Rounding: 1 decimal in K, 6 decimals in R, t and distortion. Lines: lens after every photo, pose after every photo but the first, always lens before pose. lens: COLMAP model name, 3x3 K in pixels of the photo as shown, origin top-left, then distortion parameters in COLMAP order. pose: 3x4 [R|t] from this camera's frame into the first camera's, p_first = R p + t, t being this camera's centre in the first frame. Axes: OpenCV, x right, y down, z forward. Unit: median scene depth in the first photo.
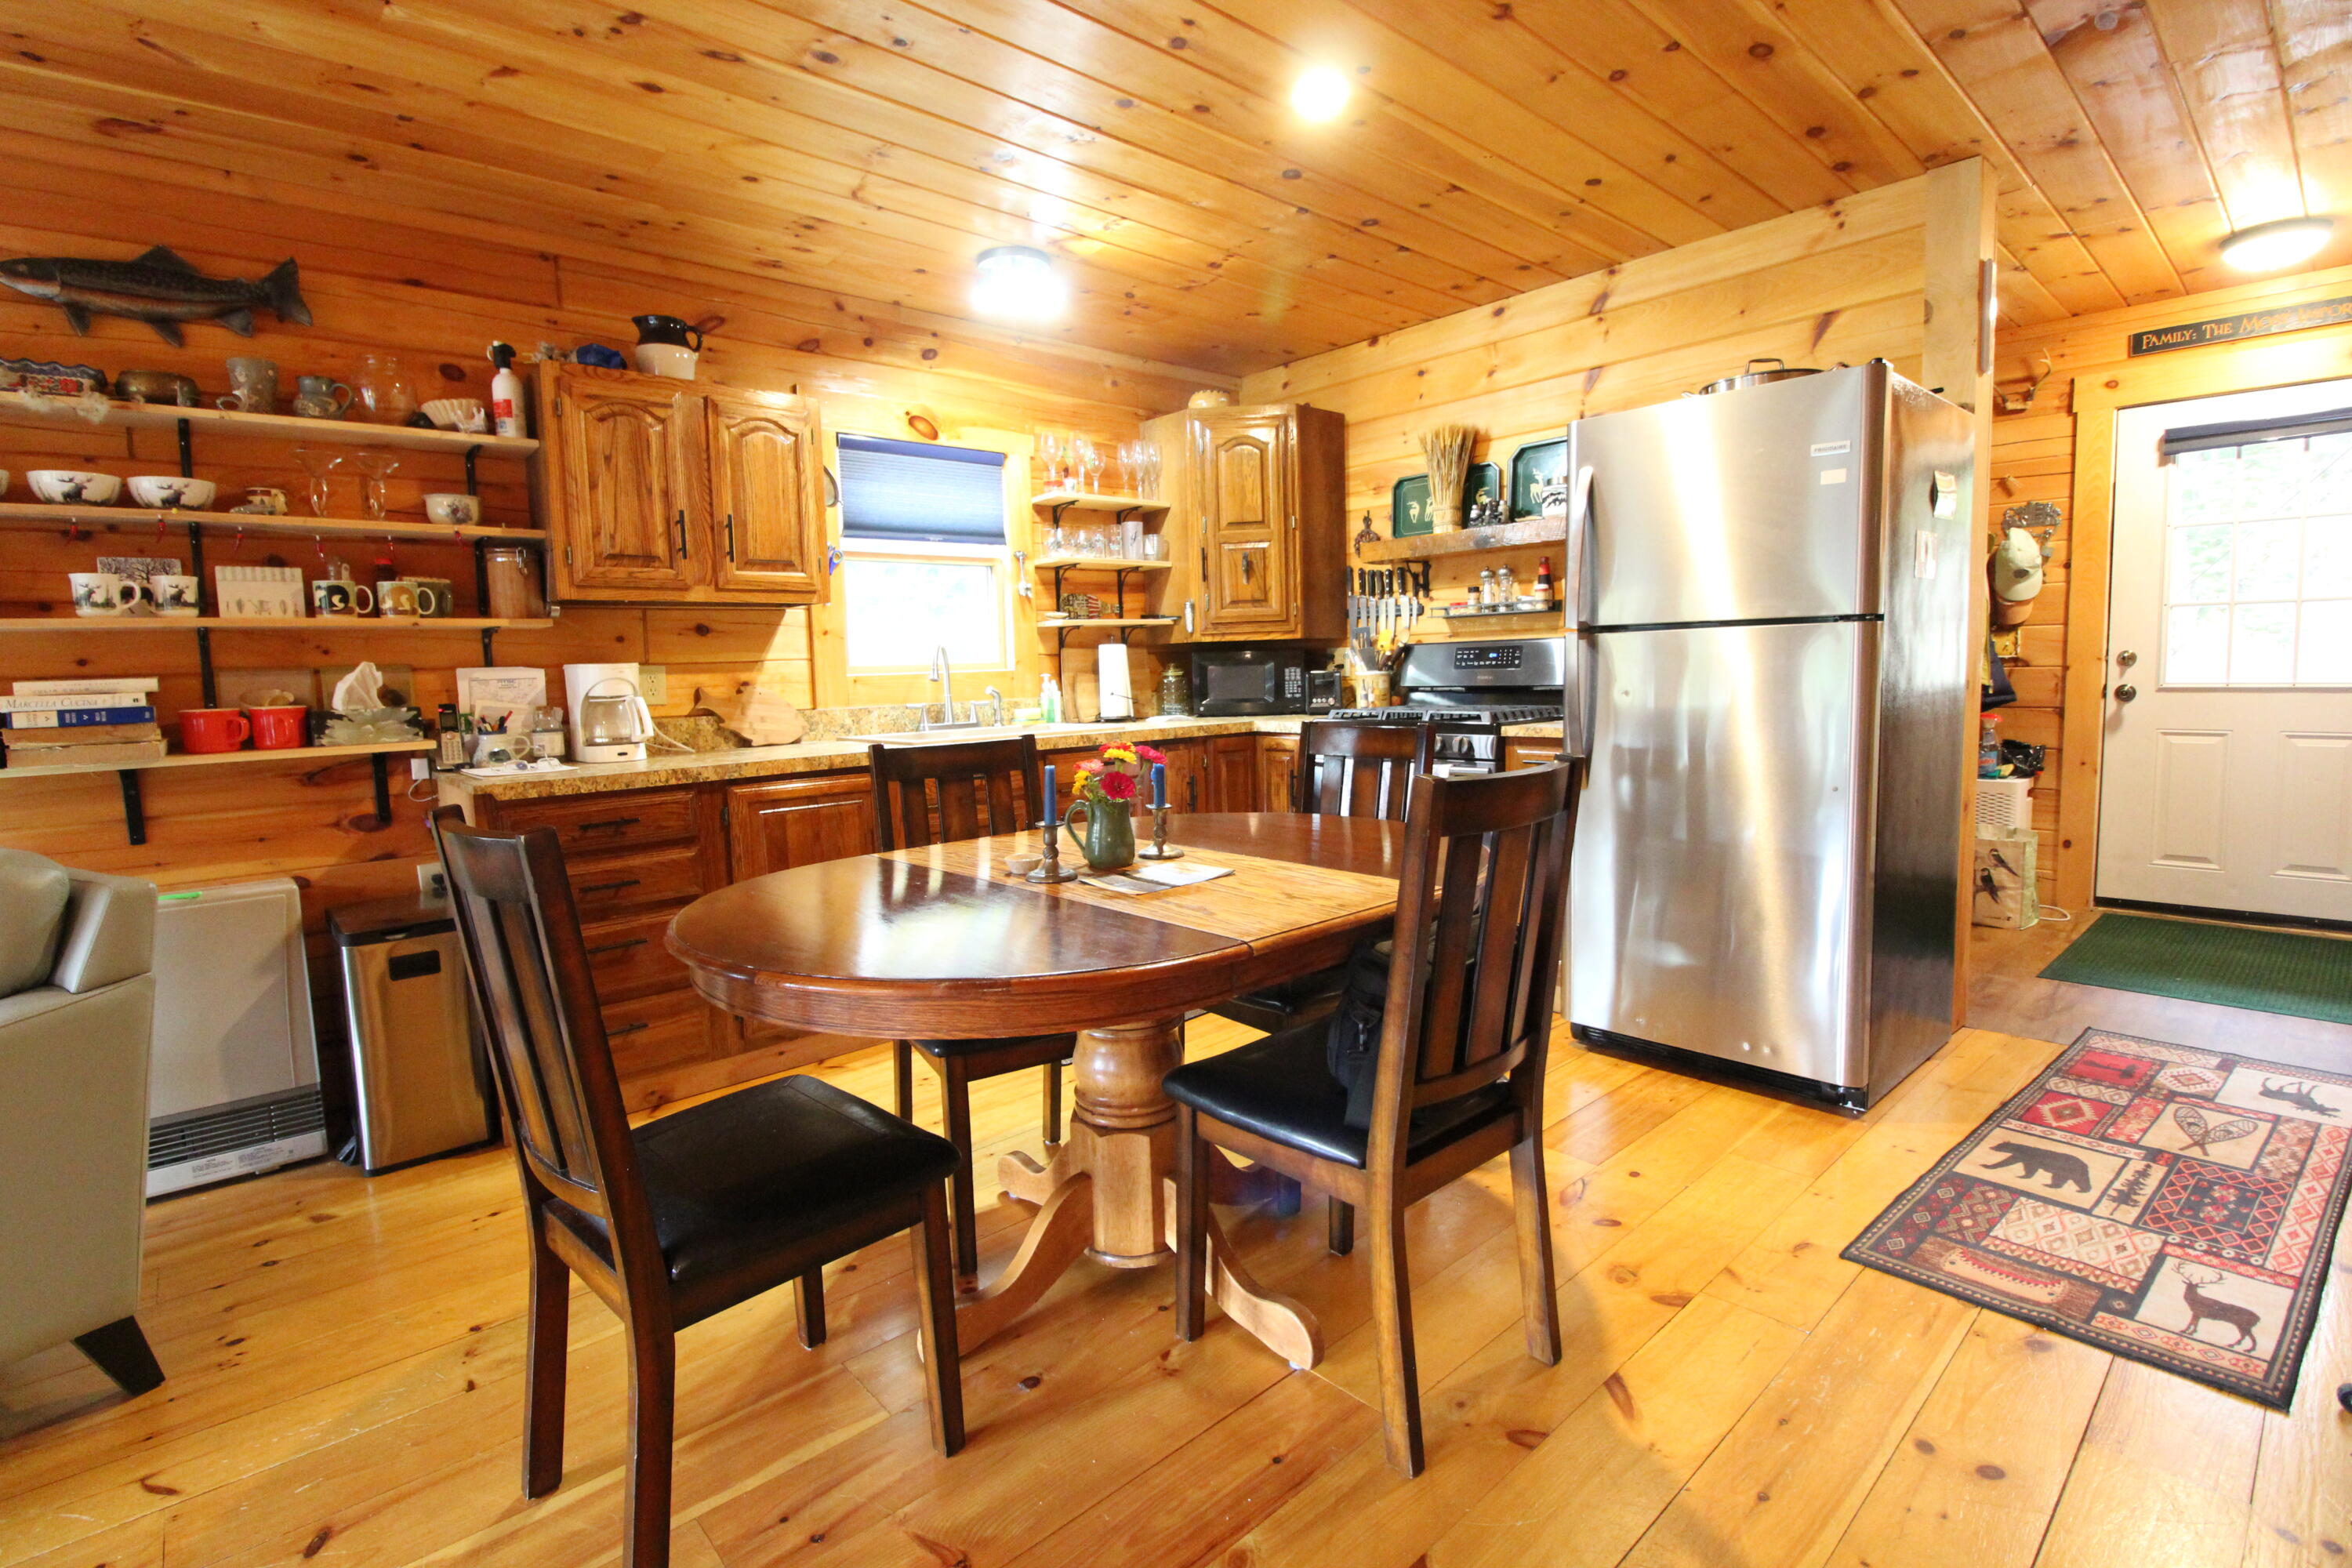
lens RADIAL K [[1091.9, 0, 1169.9], [0, 1091.9, 768.9], [0, 0, 1]] dist [-0.005688, -0.008359]
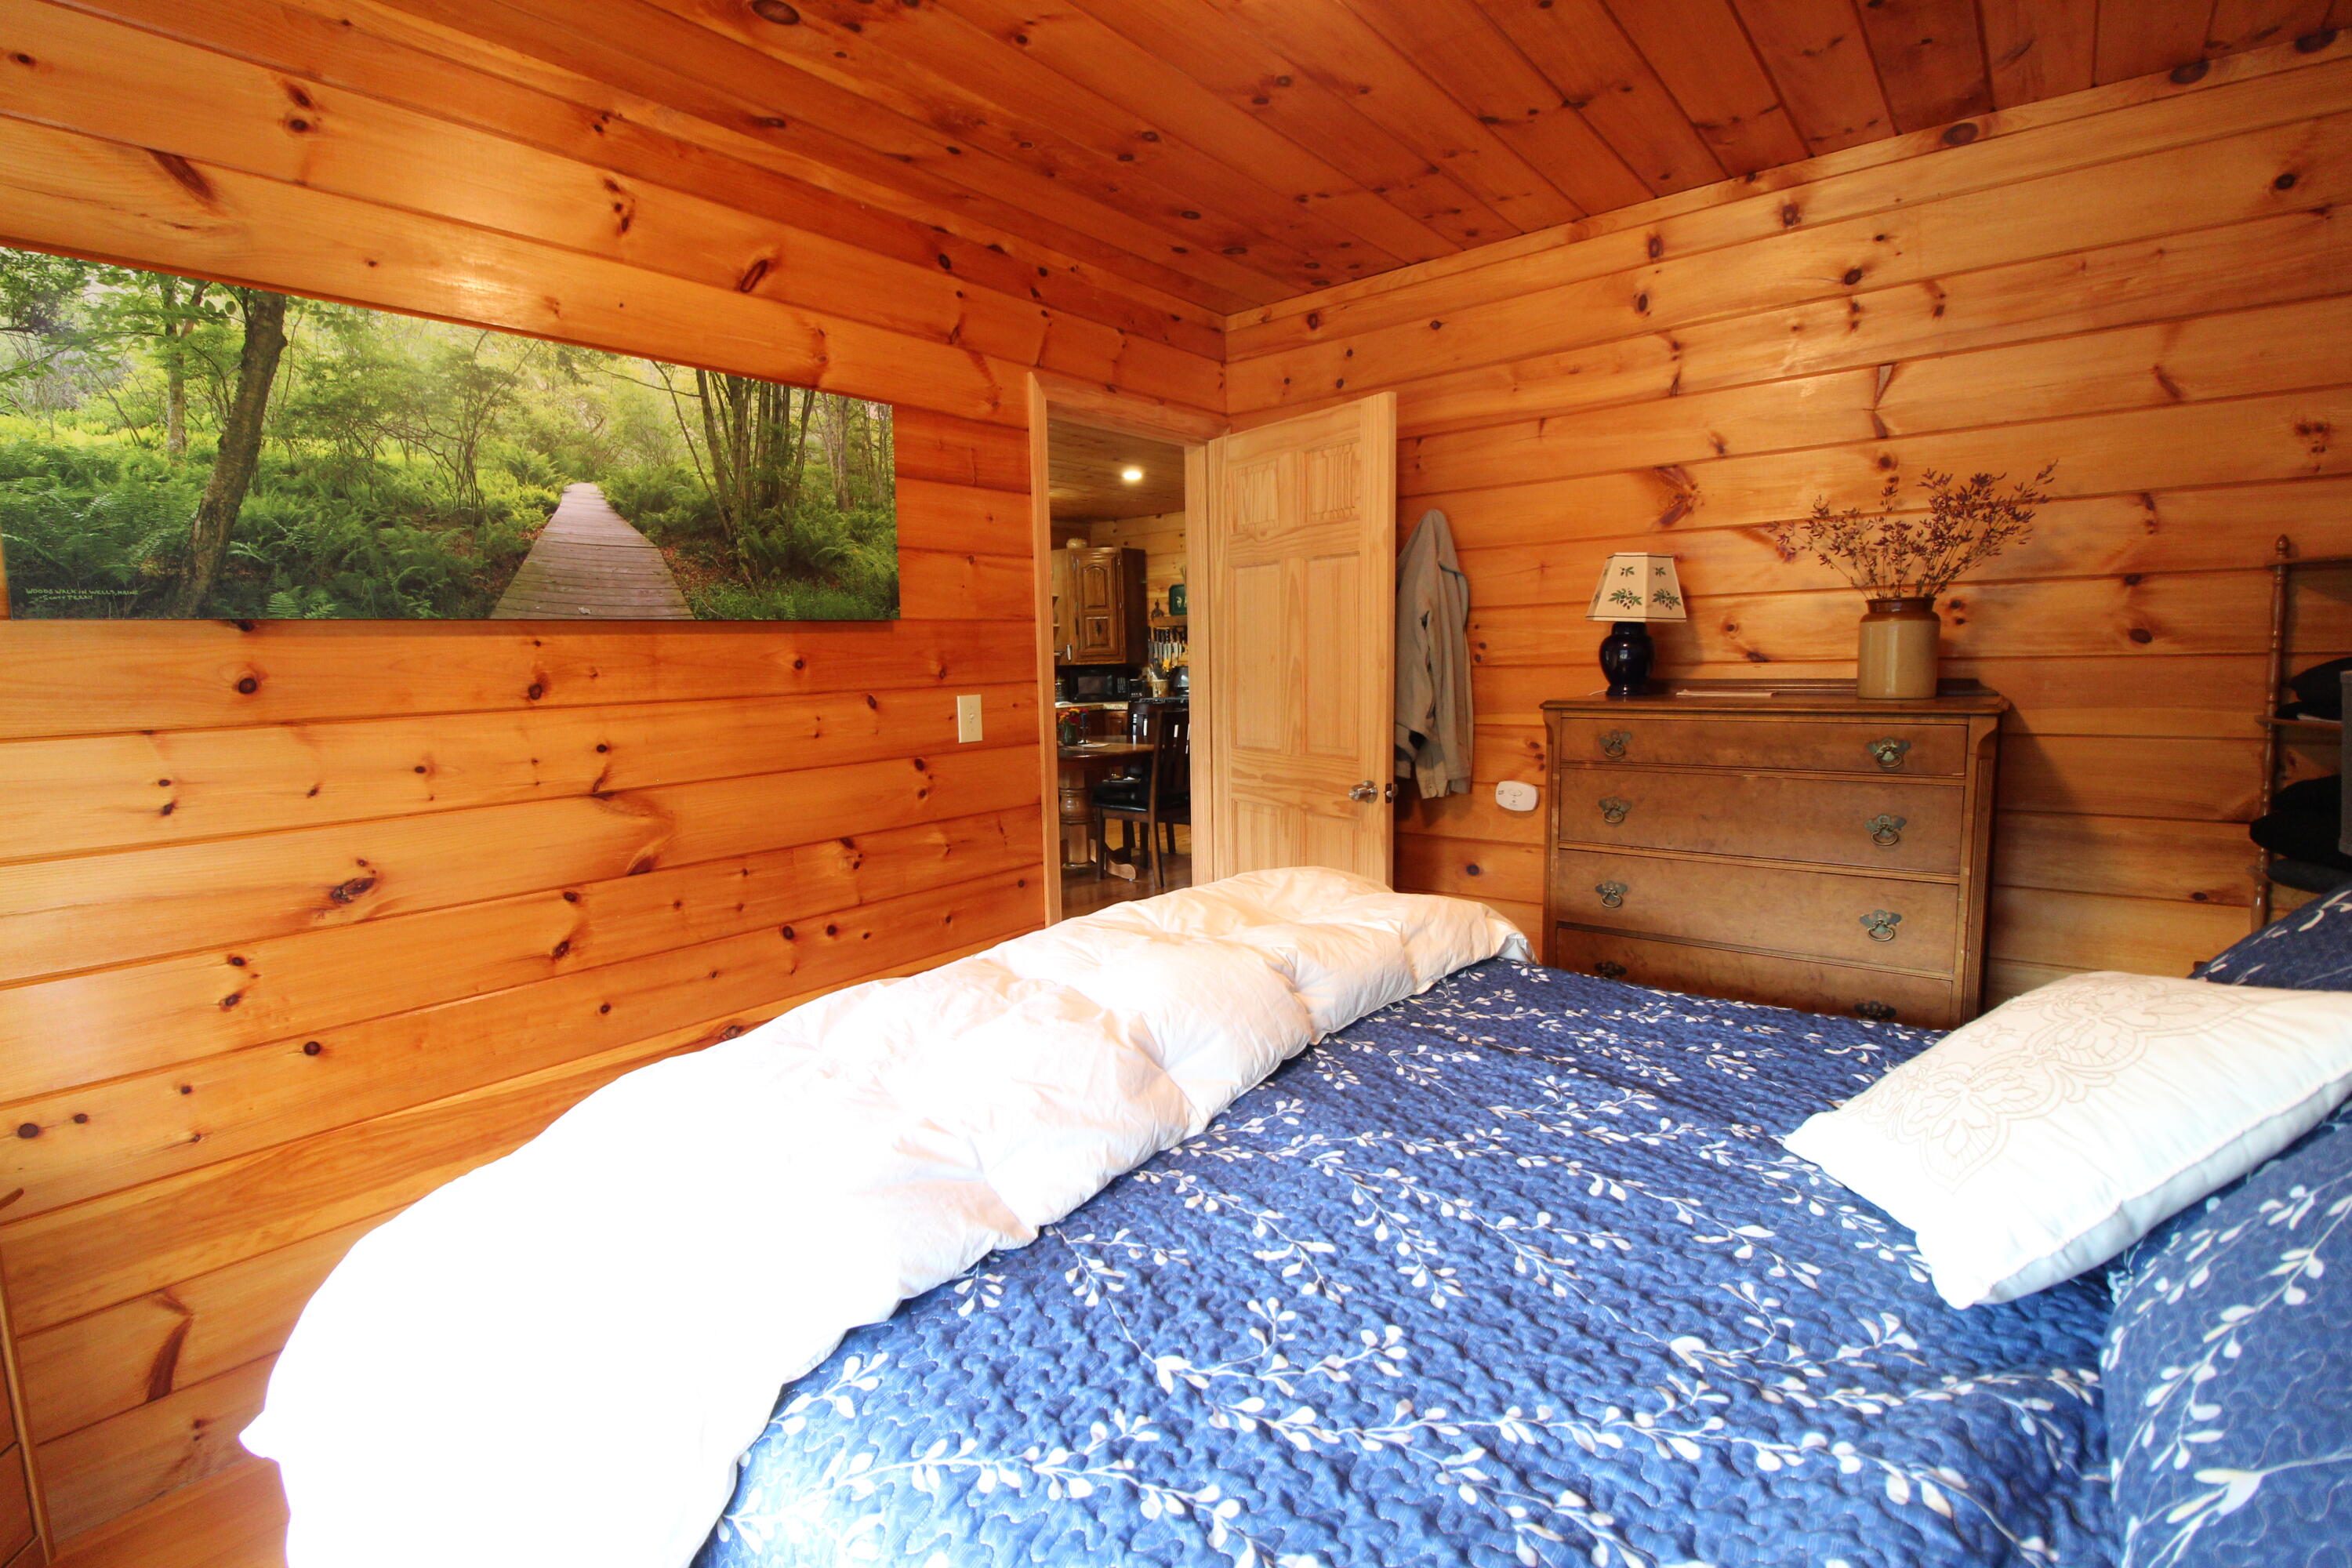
lens RADIAL K [[1091.9, 0, 1169.9], [0, 1091.9, 768.9], [0, 0, 1]] dist [-0.005688, -0.008359]
pose [[0.986066, -0.016861, 0.165498, -0.198196], [0.016221, 0.999855, 0.005215, 0.096179], [-0.165562, -0.002458, 0.986196, -1.464019]]
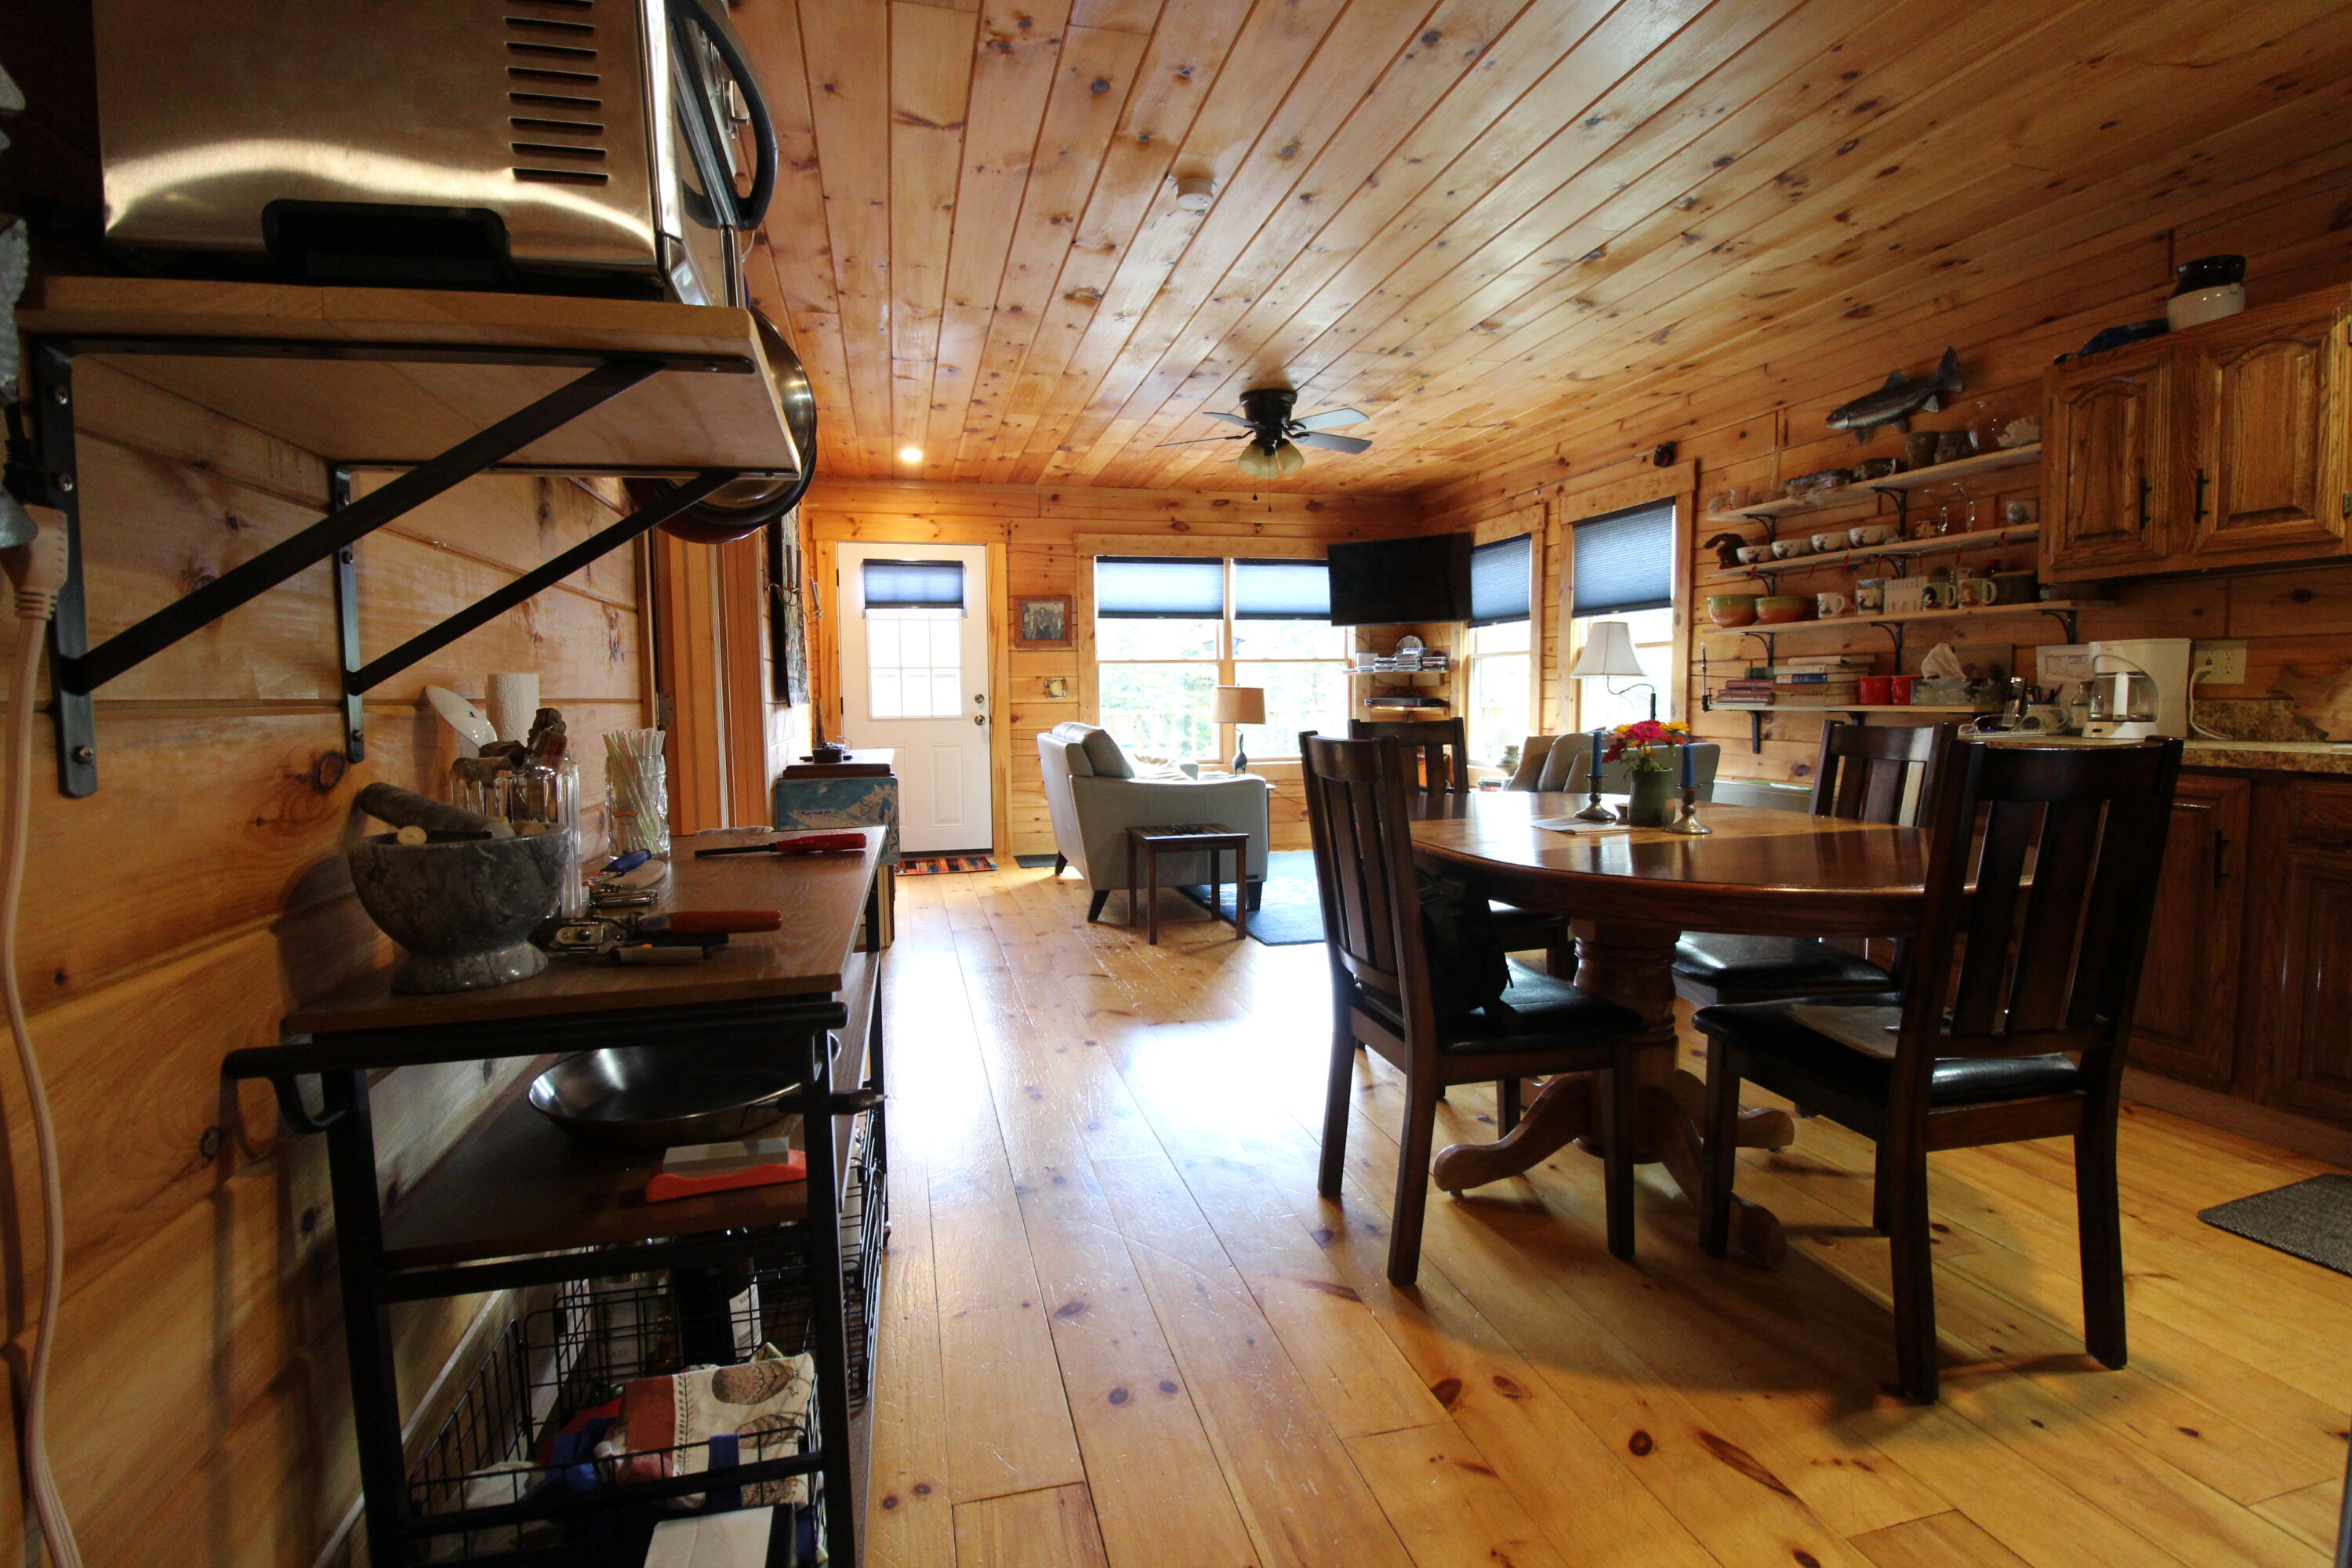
lens RADIAL K [[1090.1, 0, 1167.8], [0, 1090.1, 764.3], [0, 0, 1]] dist [0.000331, -0.011867]
pose [[-0.458725, 0.091939, -0.883809, 0.801759], [-0.060517, 0.989091, 0.134301, -0.066932], [0.886515, 0.115092, -0.448157, 0.707942]]
